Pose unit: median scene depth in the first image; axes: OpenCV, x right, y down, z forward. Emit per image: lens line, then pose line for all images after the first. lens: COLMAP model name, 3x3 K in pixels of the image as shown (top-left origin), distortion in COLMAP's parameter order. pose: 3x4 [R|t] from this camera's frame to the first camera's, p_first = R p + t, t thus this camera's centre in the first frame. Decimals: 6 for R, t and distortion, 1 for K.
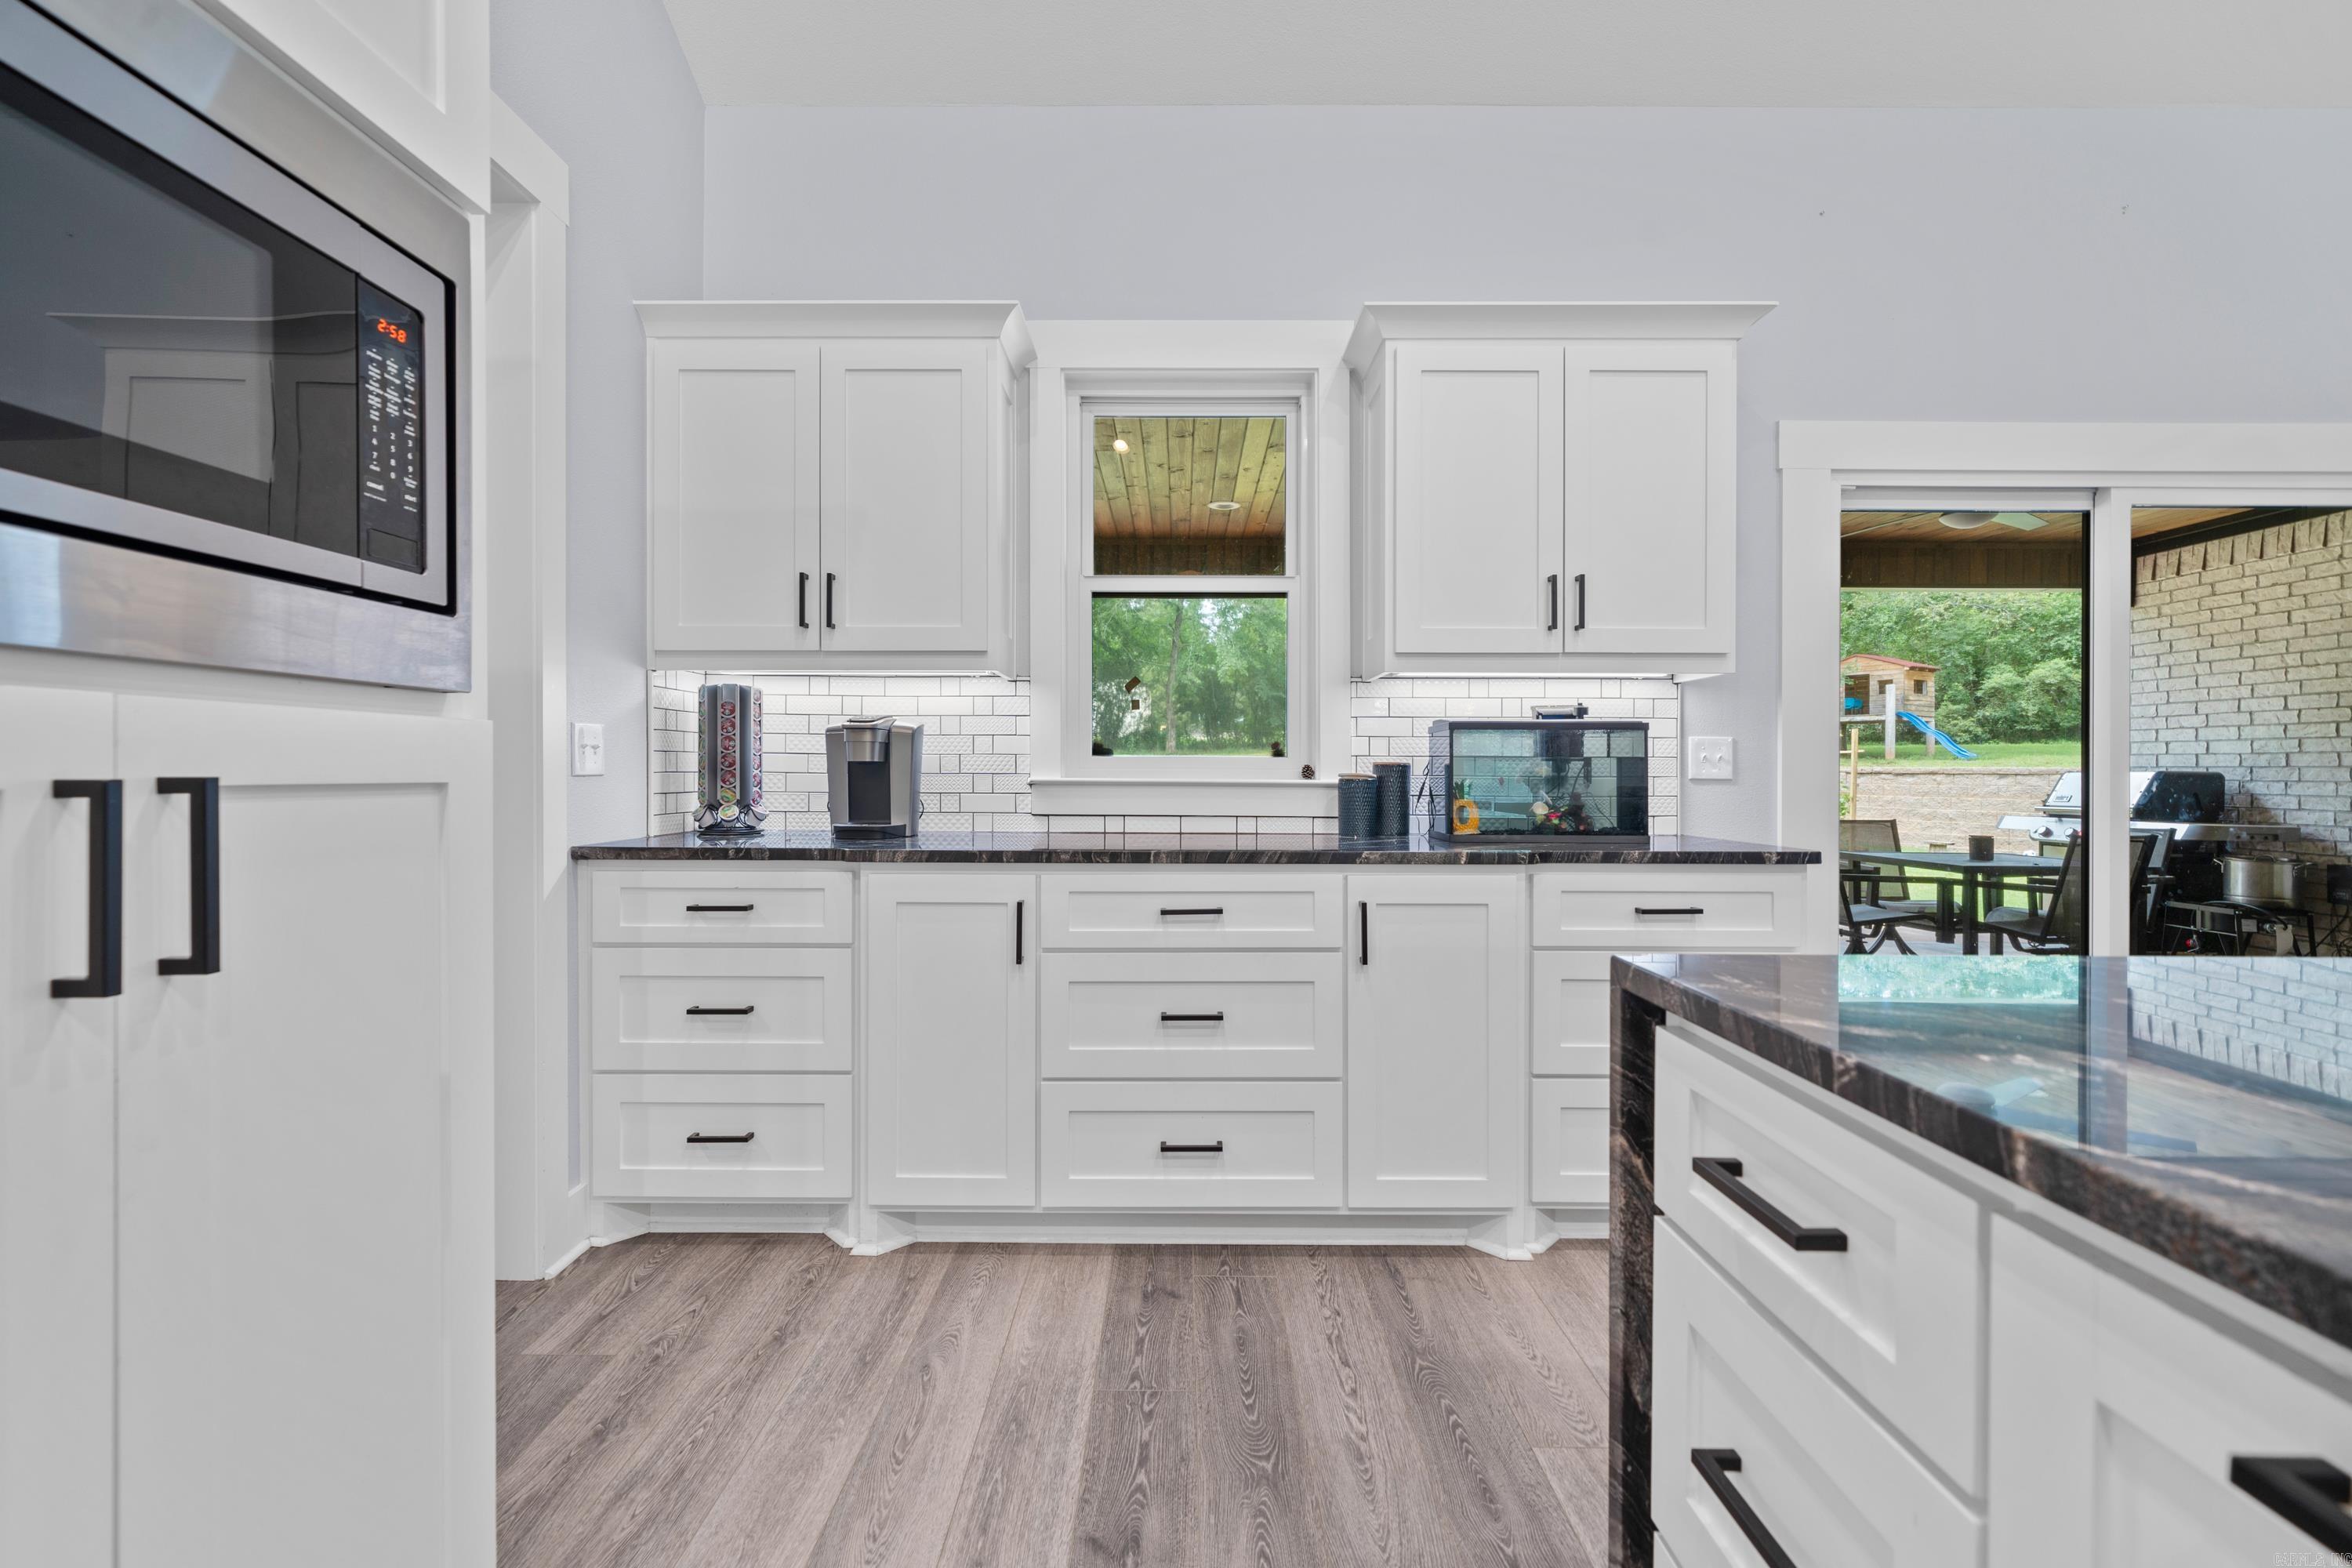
lens RADIAL K [[989.2, 0, 1166.2], [0, 989.2, 772.5], [0, 0, 1]] dist [-0.000901, -0.000109]
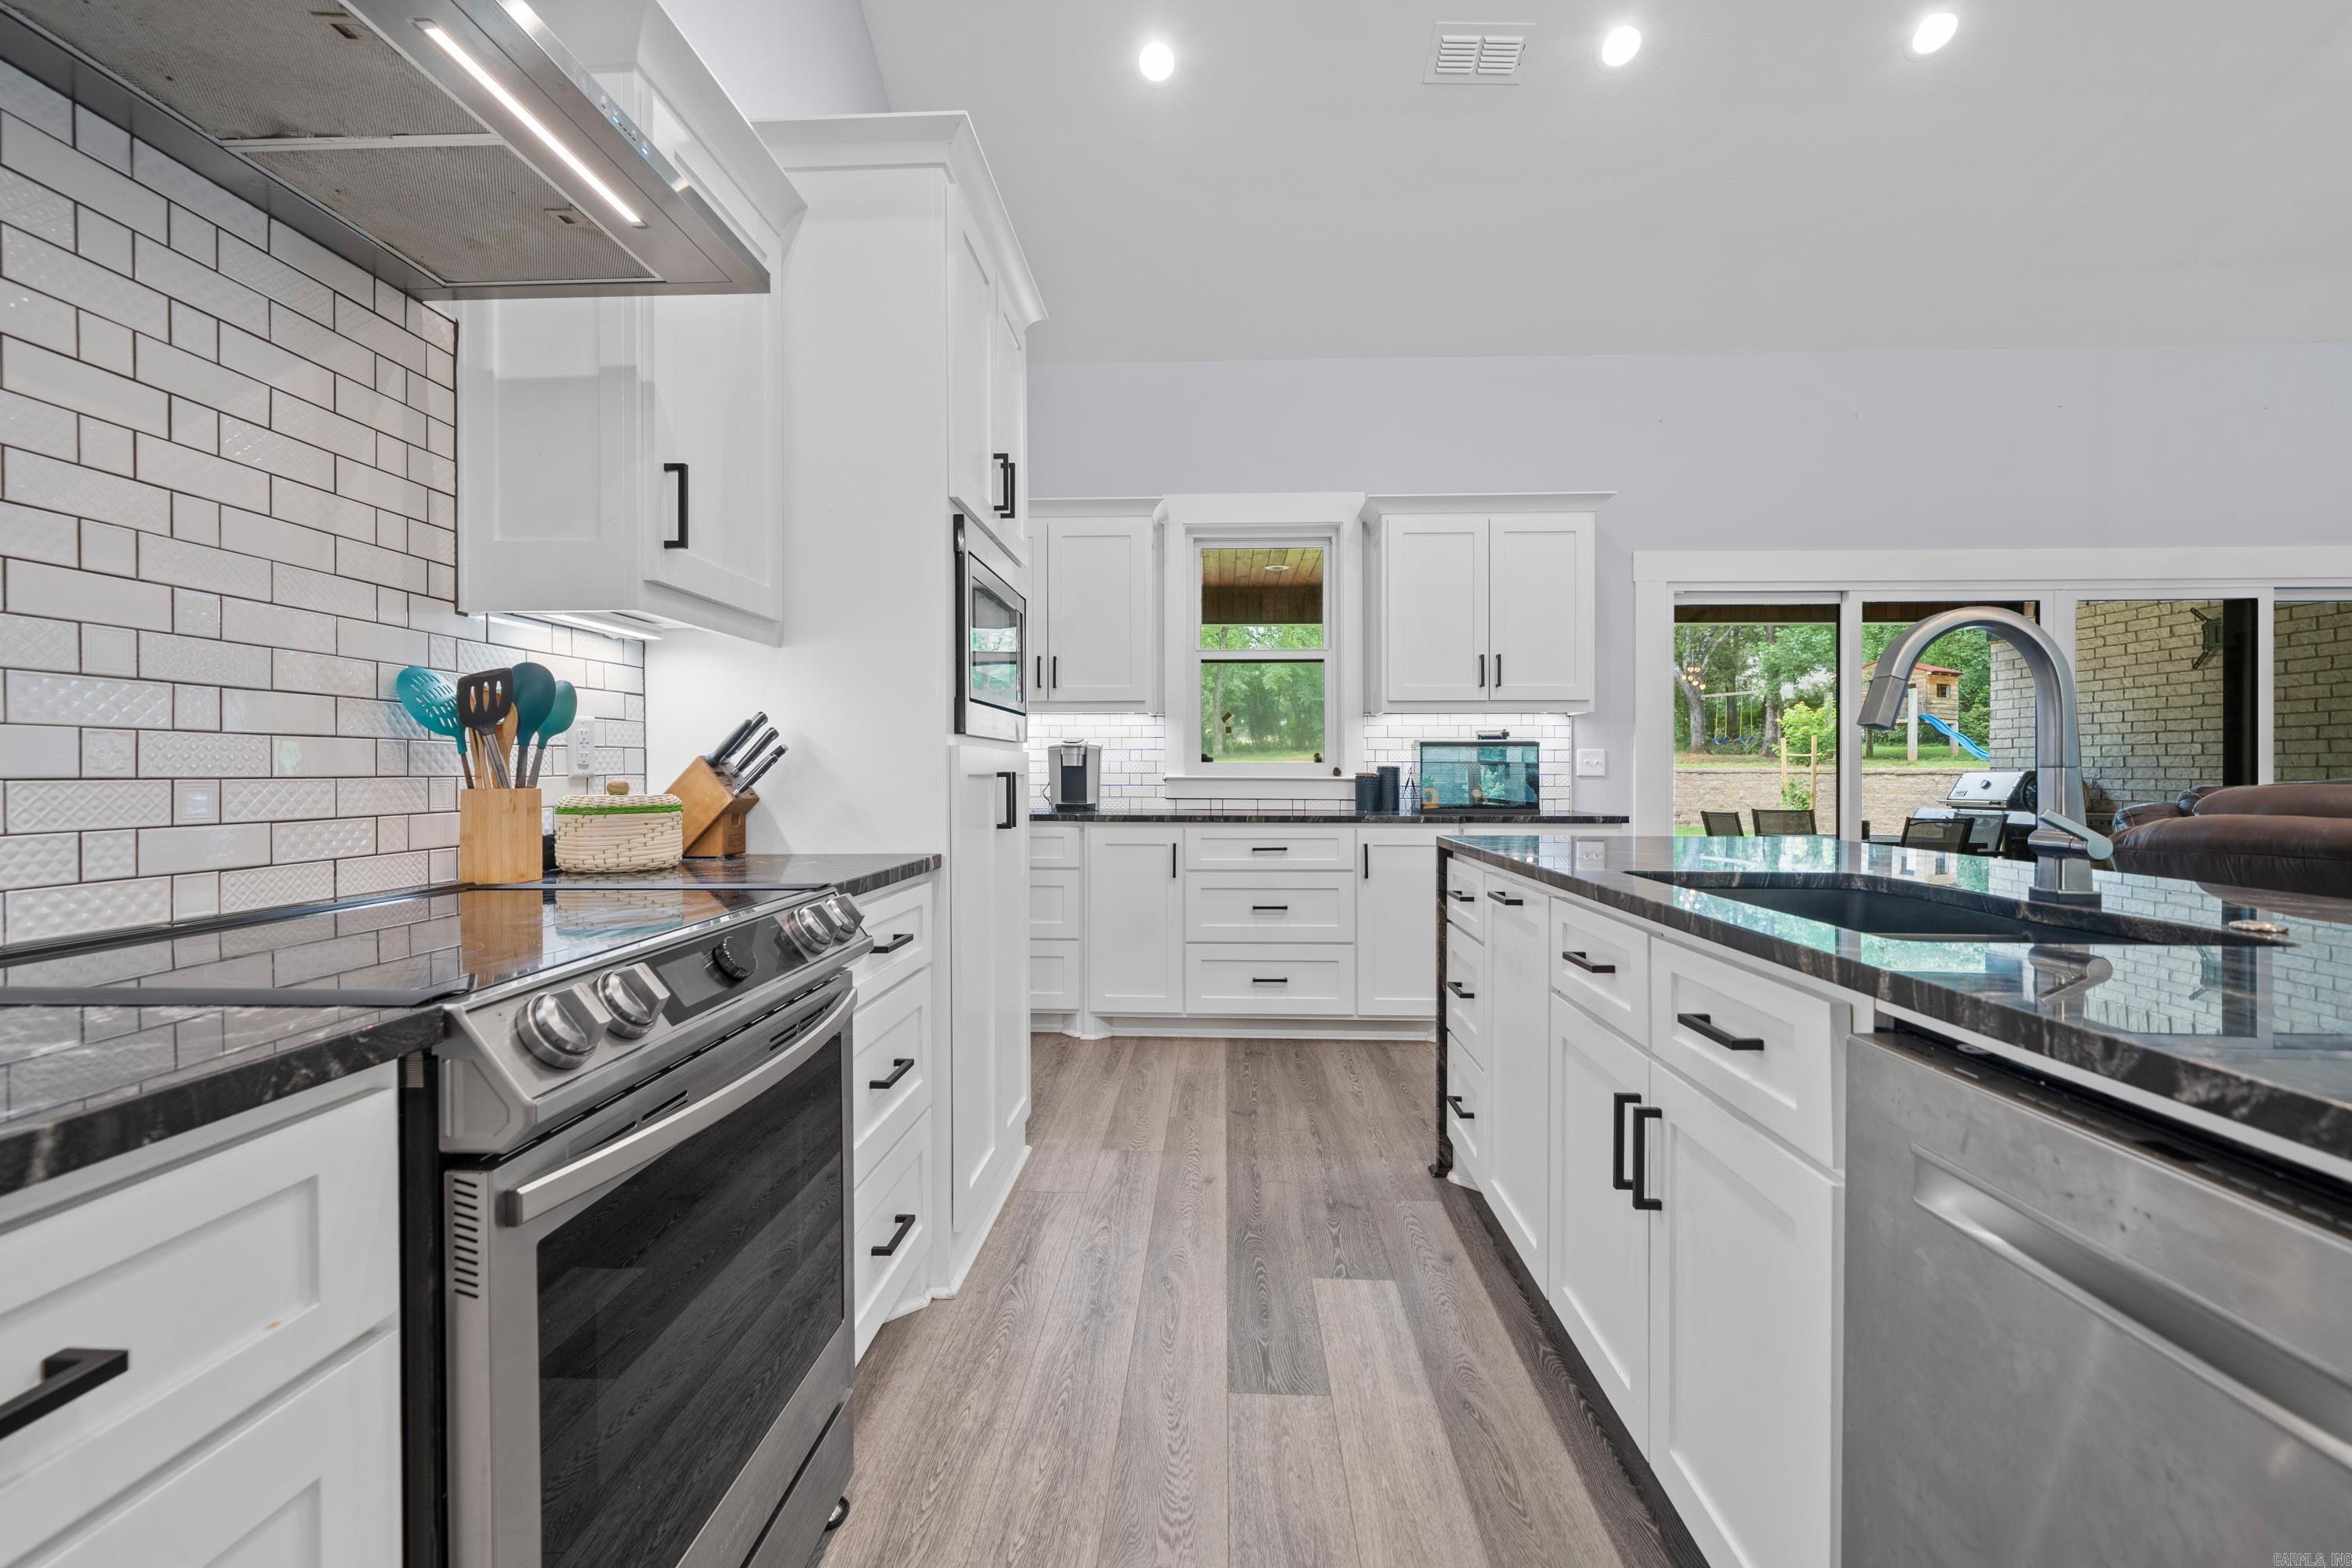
lens RADIAL K [[989.2, 0, 1166.2], [0, 989.2, 772.5], [0, 0, 1]] dist [-0.000901, -0.000109]
pose [[0.999098, -0.001703, -0.042425, -0.071672], [0.001602, 0.999996, -0.002429, 0.004400], [0.042429, 0.002358, 0.999097, -0.671440]]
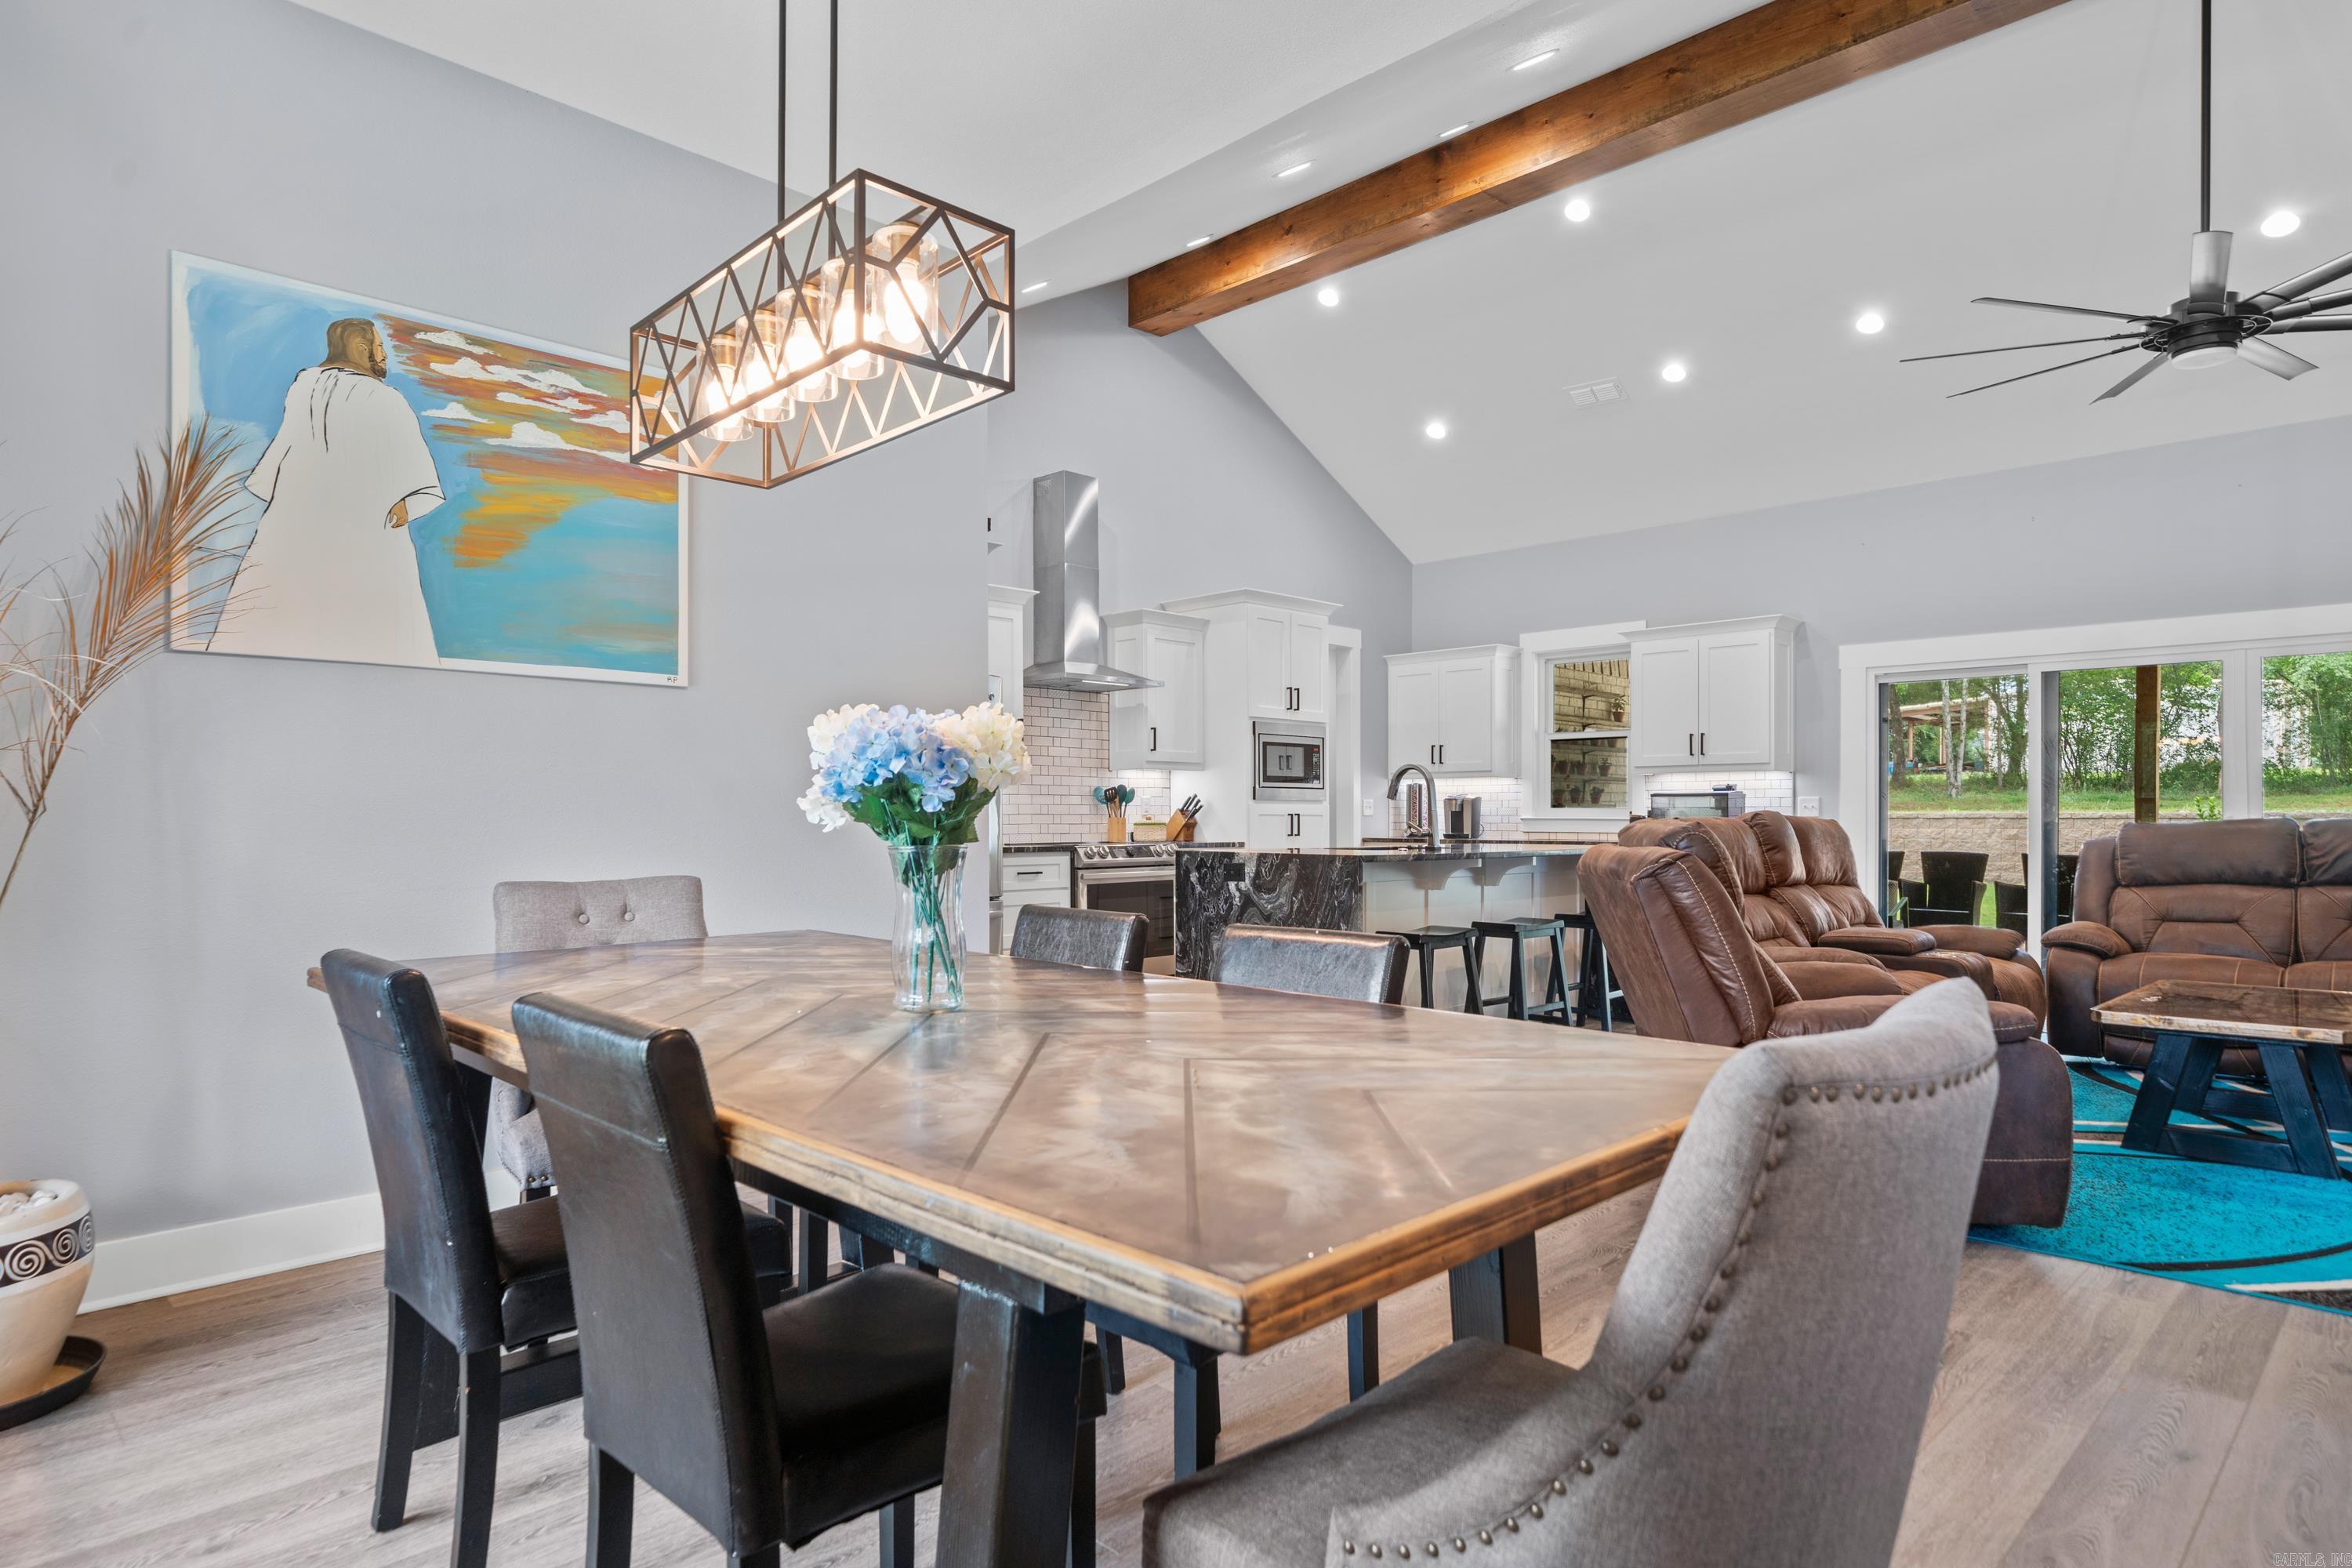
lens RADIAL K [[1323.9, 0, 1175.7], [0, 1323.9, 806.4], [0, 0, 1]] dist [0.004676, 0.000340]
pose [[0.709479, -0.007748, -0.704684, 1.718636], [-0.001959, 0.999914, -0.012966, 0.025281], [0.704724, 0.010580, 0.709403, -2.134037]]
